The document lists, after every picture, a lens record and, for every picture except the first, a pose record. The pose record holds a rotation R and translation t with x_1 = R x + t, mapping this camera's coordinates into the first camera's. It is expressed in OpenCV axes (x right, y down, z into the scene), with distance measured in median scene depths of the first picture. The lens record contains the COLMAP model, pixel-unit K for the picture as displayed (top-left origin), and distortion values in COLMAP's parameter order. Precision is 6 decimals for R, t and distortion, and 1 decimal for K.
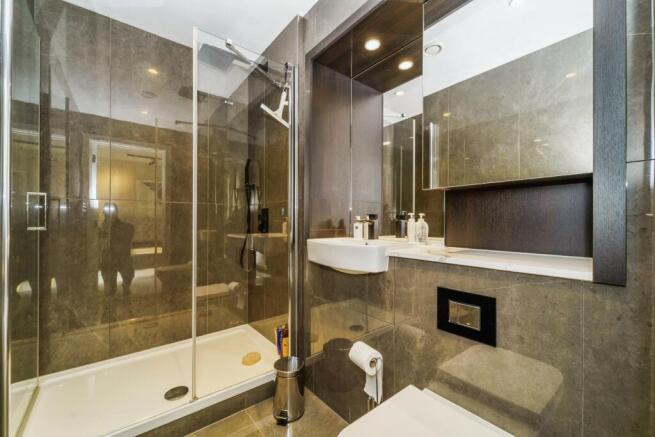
lens RADIAL K [[266.9, 0, 324.9], [0, 266.9, 223.1], [0, 0, 1]] dist [0.000173, 0.000007]
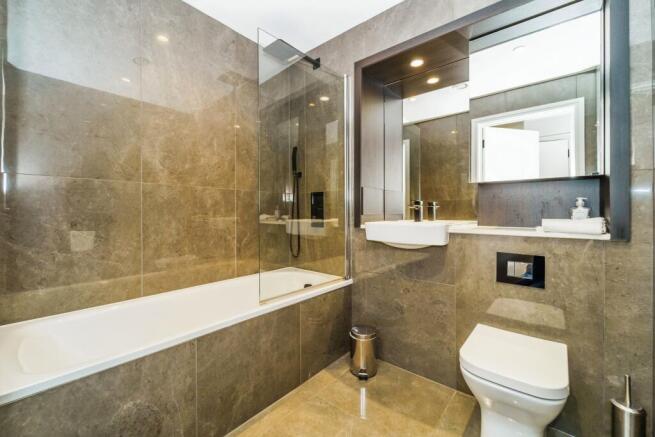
lens RADIAL K [[266.9, 0, 330.9], [0, 266.9, 213.2], [0, 0, 1]] dist [0.000173, 0.000007]
pose [[0.979584, 0.004509, 0.200987, -0.580788], [-0.004716, 0.999989, 0.000549, 0.030306], [-0.200982, -0.001486, 0.979594, -0.160720]]
